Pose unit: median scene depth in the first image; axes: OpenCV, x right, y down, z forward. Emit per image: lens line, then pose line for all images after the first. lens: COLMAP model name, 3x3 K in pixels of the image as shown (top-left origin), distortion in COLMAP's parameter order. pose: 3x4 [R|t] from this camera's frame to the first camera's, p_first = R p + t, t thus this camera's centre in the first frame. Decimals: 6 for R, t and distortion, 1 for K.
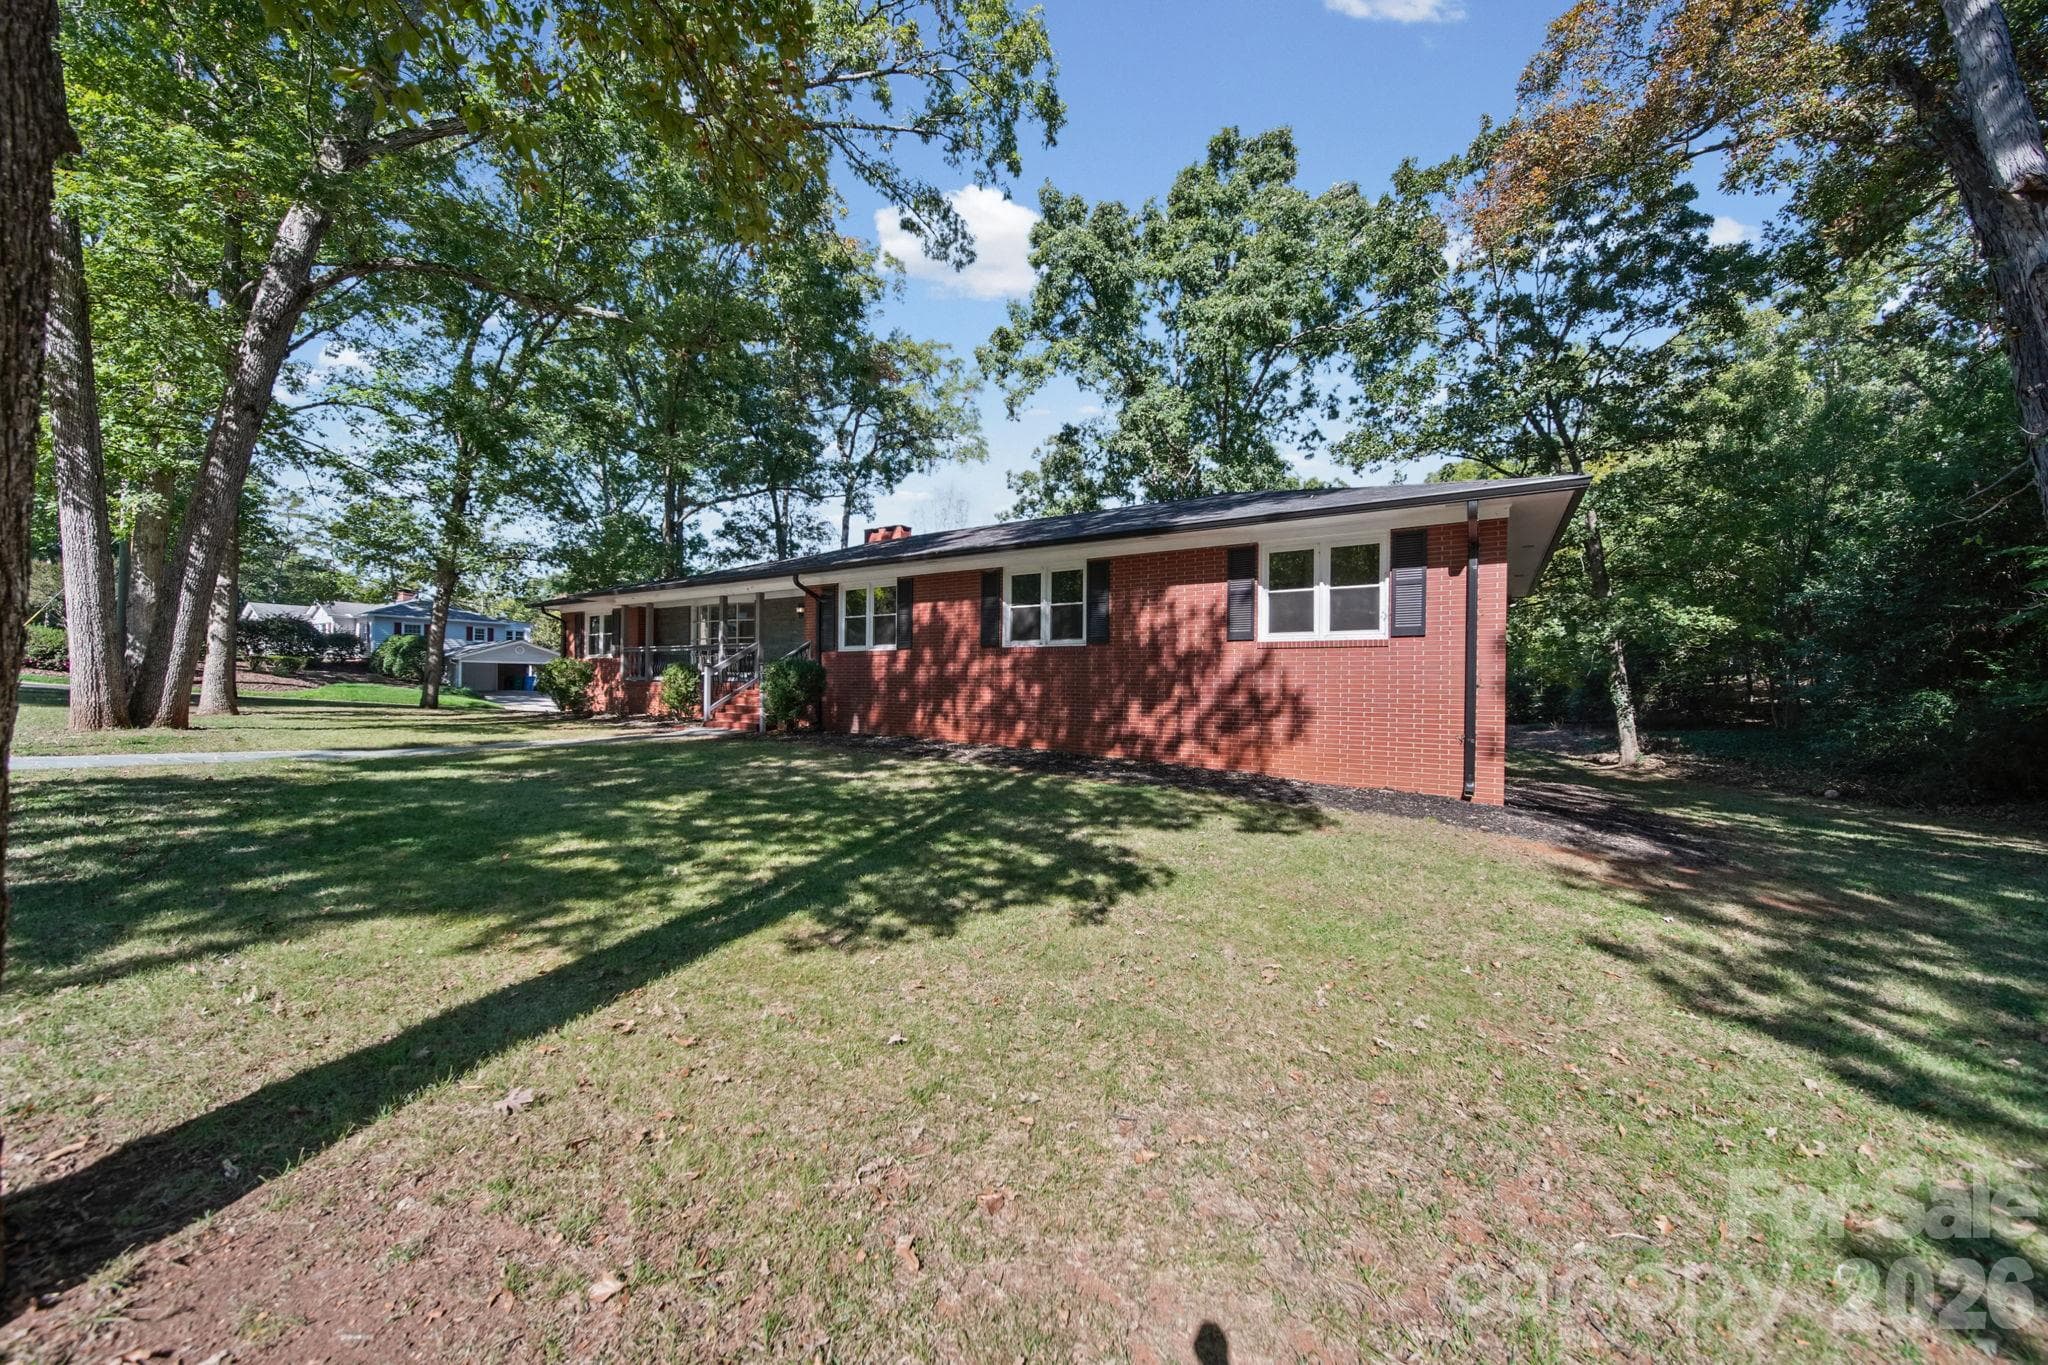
lens RADIAL K [[746.6, 0, 1024.0], [0, 746.6, 682.5], [0, 0, 1]] dist [-0.000215, 0.000015]
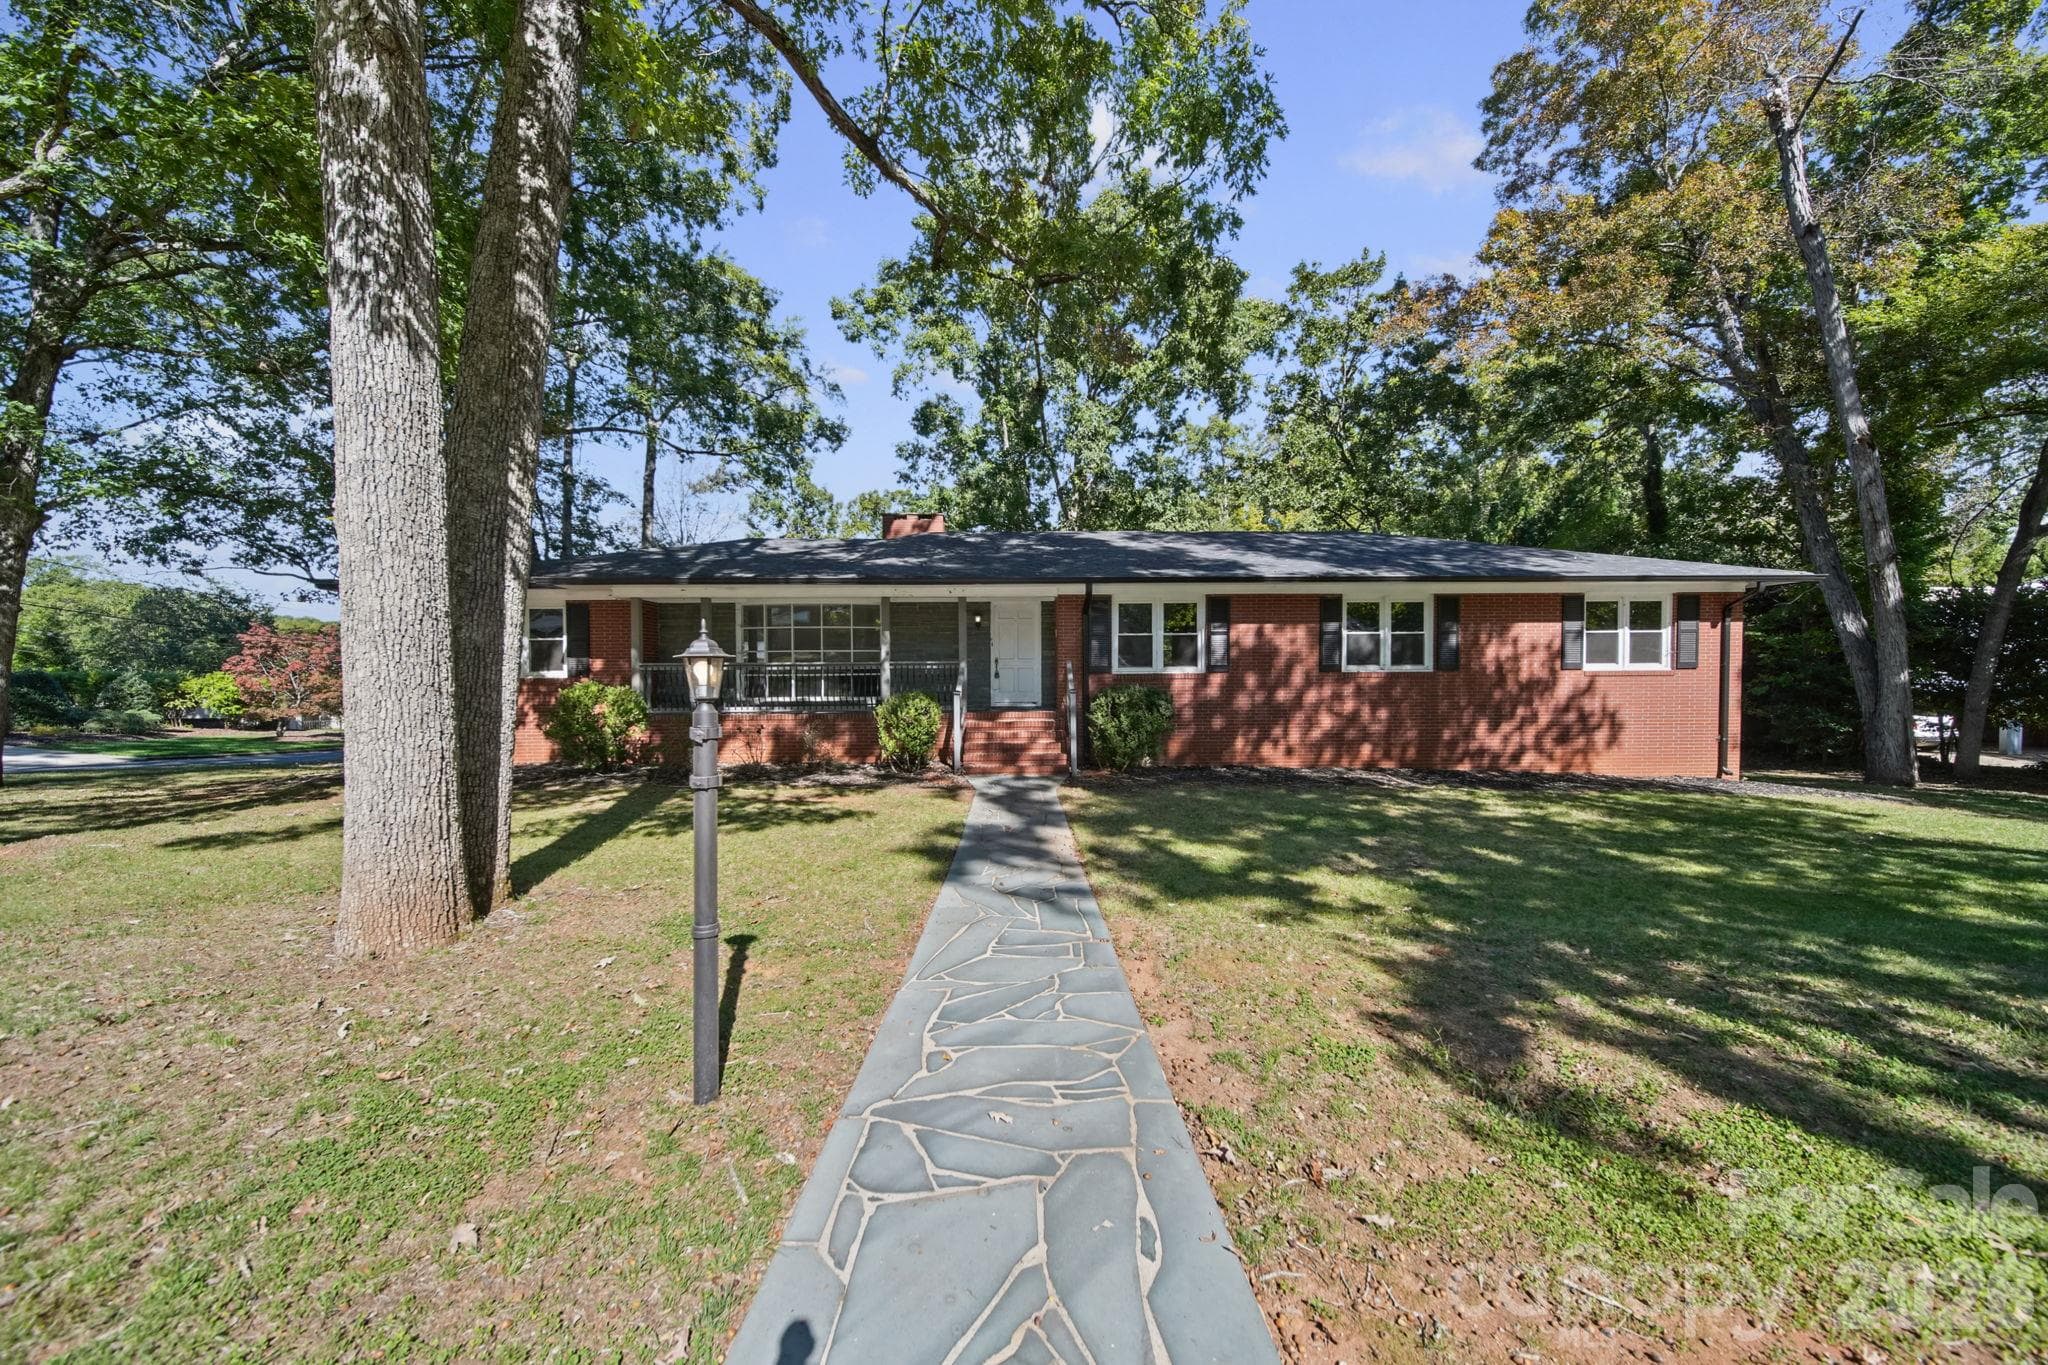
lens RADIAL K [[733.7, 0, 1074.0], [0, 733.7, 686.4], [0, 0, 1]] dist [0.000359, 0.000034]
pose [[0.816921, -0.022645, 0.576305, -1.063339], [0.013679, 0.999709, 0.019892, -0.062014], [-0.576588, -0.008367, 0.816992, 0.453540]]
